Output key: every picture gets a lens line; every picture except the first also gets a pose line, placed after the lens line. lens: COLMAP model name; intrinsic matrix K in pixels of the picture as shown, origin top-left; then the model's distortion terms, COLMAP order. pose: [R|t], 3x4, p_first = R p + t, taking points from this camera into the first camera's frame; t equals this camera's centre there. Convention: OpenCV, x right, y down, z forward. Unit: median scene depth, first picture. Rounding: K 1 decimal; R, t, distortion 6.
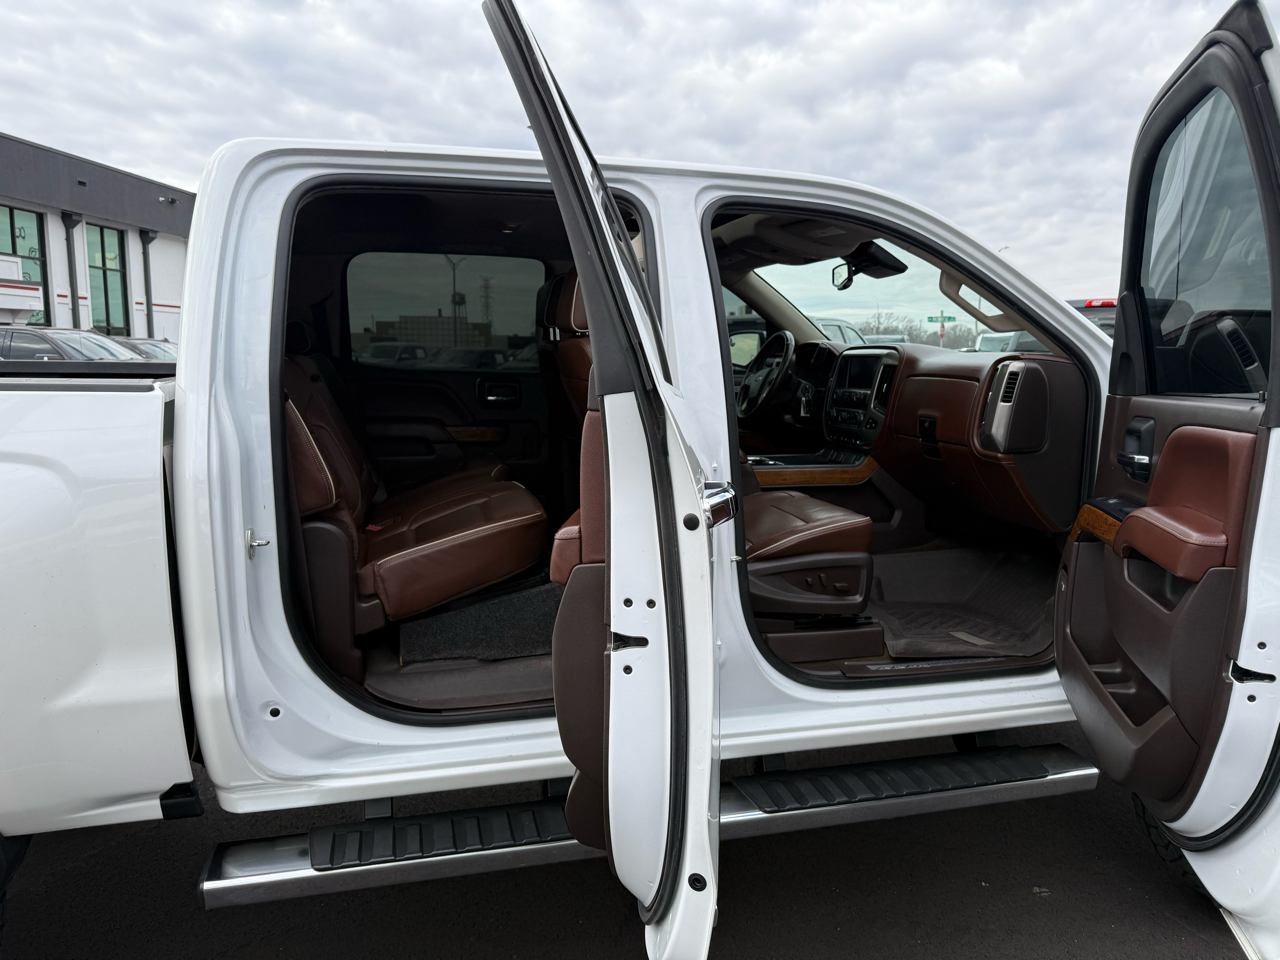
lens RADIAL K [[907.3, 0, 659.1], [0, 907.3, 480.3], [0, 0, 1]] dist [0.043766, -0.052032]
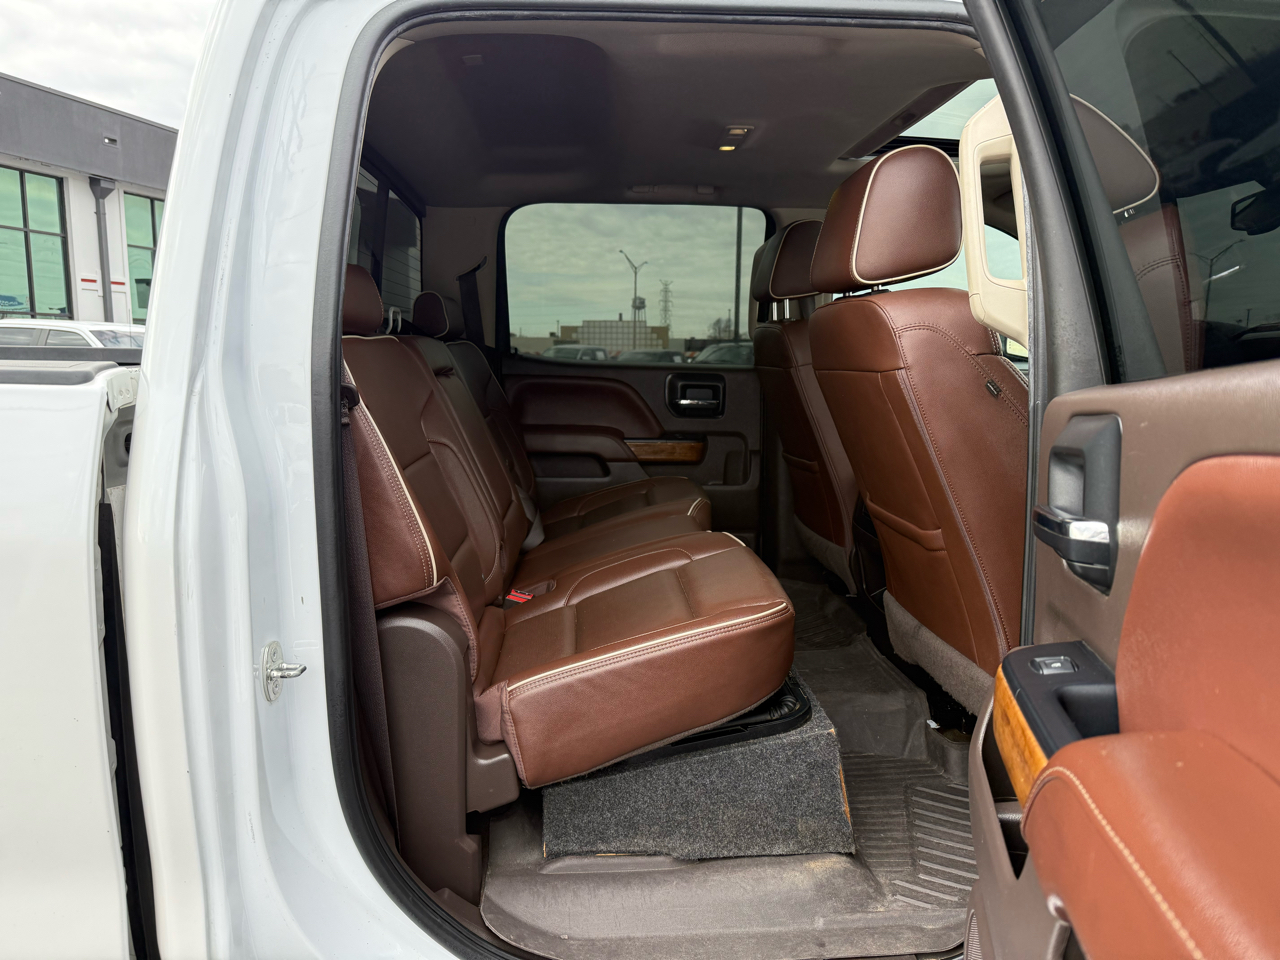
lens RADIAL K [[907.3, 0, 659.1], [0, 907.3, 480.3], [0, 0, 1]] dist [0.043766, -0.052032]
pose [[0.981851, 0.026079, -0.187853, -0.103517], [-0.026679, 0.999644, -0.000666, -0.040340], [0.187769, 0.005666, 0.982197, 0.424196]]
